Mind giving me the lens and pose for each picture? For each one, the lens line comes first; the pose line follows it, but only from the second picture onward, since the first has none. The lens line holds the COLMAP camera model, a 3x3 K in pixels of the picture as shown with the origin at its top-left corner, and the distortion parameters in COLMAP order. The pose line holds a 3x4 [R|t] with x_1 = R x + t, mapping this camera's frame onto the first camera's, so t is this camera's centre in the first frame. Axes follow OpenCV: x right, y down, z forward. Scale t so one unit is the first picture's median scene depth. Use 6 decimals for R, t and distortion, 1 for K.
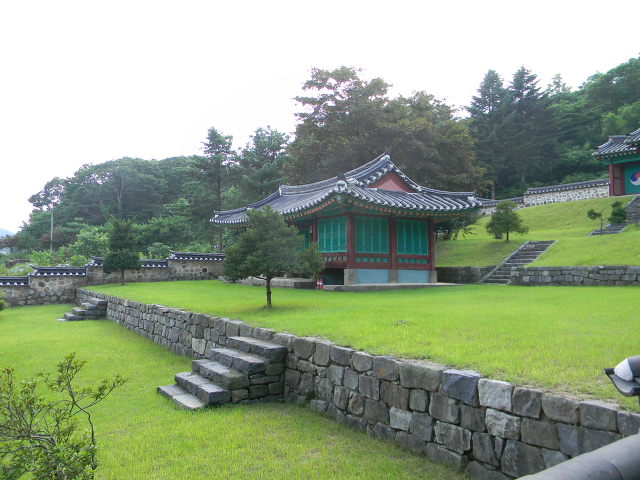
lens RADIAL K [[513.3, 0, 316.3], [0, 513.3, 239.3], [0, 0, 1]] dist [0.002130, -0.014621]
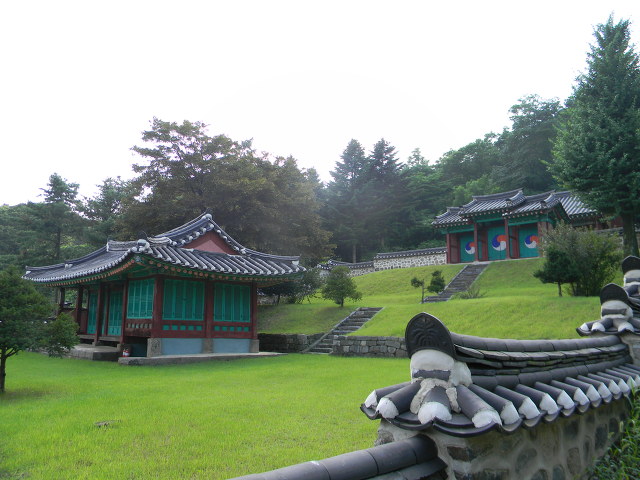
lens RADIAL K [[513.3, 0, 316.3], [0, 513.3, 239.3], [0, 0, 1]] dist [0.002130, -0.014621]
pose [[0.975272, 0.042092, 0.216962, 0.105603], [-0.017808, 0.993471, -0.112688, -0.013264], [-0.220289, 0.106038, 0.969654, 0.043985]]
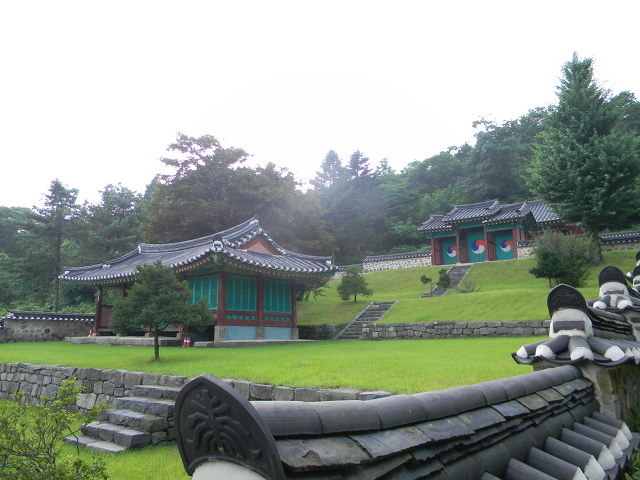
lens RADIAL K [[513.3, 0, 316.3], [0, 513.3, 239.3], [0, 0, 1]] dist [0.002130, -0.014621]
pose [[0.950172, 0.048388, 0.307948, -0.059810], [-0.009850, 0.992046, -0.125491, 0.009363], [-0.311571, 0.116205, 0.943091, -0.045617]]
